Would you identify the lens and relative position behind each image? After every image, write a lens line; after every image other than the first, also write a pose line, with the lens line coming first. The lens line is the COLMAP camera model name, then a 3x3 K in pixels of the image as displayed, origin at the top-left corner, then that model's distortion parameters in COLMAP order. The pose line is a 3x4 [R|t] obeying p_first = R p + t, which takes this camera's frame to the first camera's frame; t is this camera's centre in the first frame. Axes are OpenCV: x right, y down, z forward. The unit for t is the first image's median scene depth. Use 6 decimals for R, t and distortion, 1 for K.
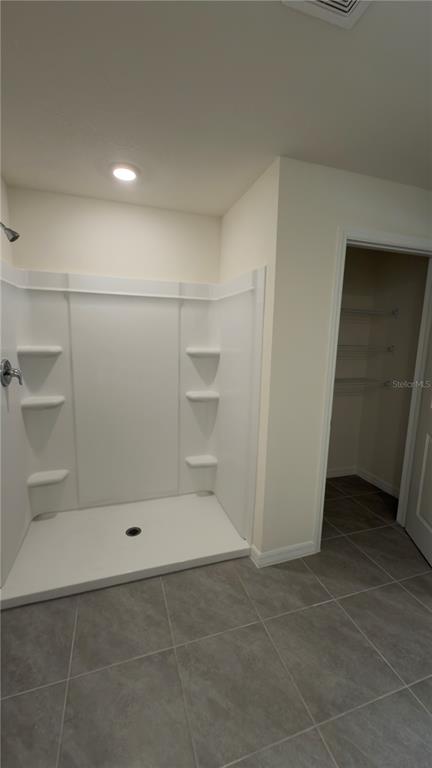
lens RADIAL K [[308.0, 0, 214.9], [0, 308.0, 382.8], [0, 0, 1]] dist [0.008848, -0.000018]
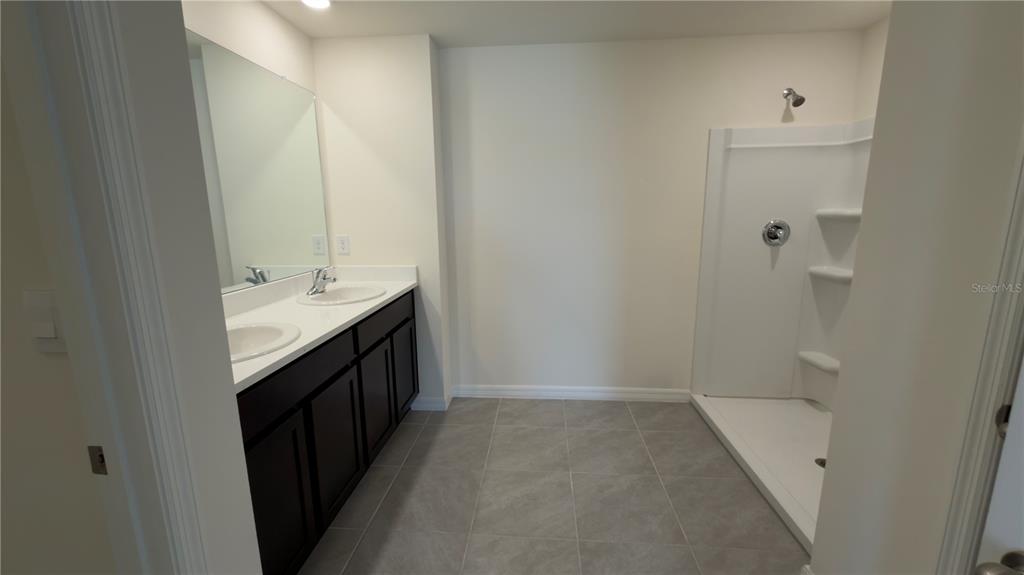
lens RADIAL K [[410.6, 0, 511.0], [0, 410.6, 290.4], [0, 0, 1]] dist [0.008848, -0.000018]
pose [[-0.397888, 0.134119, -0.907578, 1.032890], [-0.130210, 0.970987, 0.200575, -0.009183], [0.908147, 0.197982, -0.368880, 0.732883]]
